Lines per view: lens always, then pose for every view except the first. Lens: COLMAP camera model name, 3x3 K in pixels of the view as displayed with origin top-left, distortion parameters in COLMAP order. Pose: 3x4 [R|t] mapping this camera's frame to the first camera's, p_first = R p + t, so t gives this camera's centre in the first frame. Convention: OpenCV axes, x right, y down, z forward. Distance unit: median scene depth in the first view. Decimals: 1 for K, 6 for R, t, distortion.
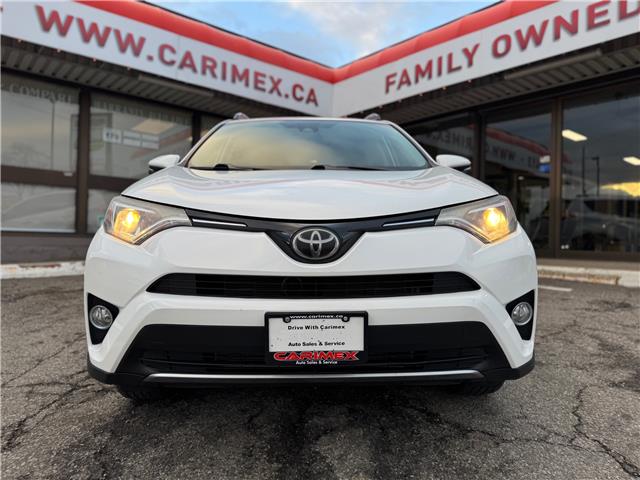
lens RADIAL K [[453.5, 0, 319.7], [0, 453.5, 239.7], [0, 0, 1]] dist [0.027332, -0.029568]
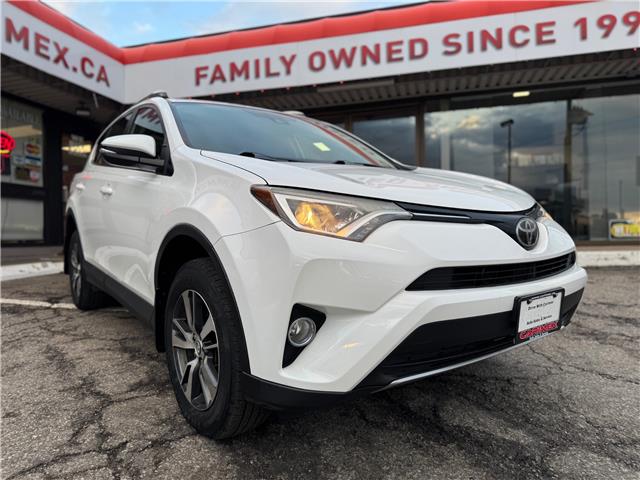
lens RADIAL K [[453.5, 0, 318.8], [0, 453.5, 238.1], [0, 0, 1]] dist [0.027332, -0.029568]
pose [[0.822115, -0.035246, 0.568230, -0.230830], [0.035215, 0.999319, 0.011037, -0.001831], [-0.568232, 0.010936, 0.822796, 0.076012]]
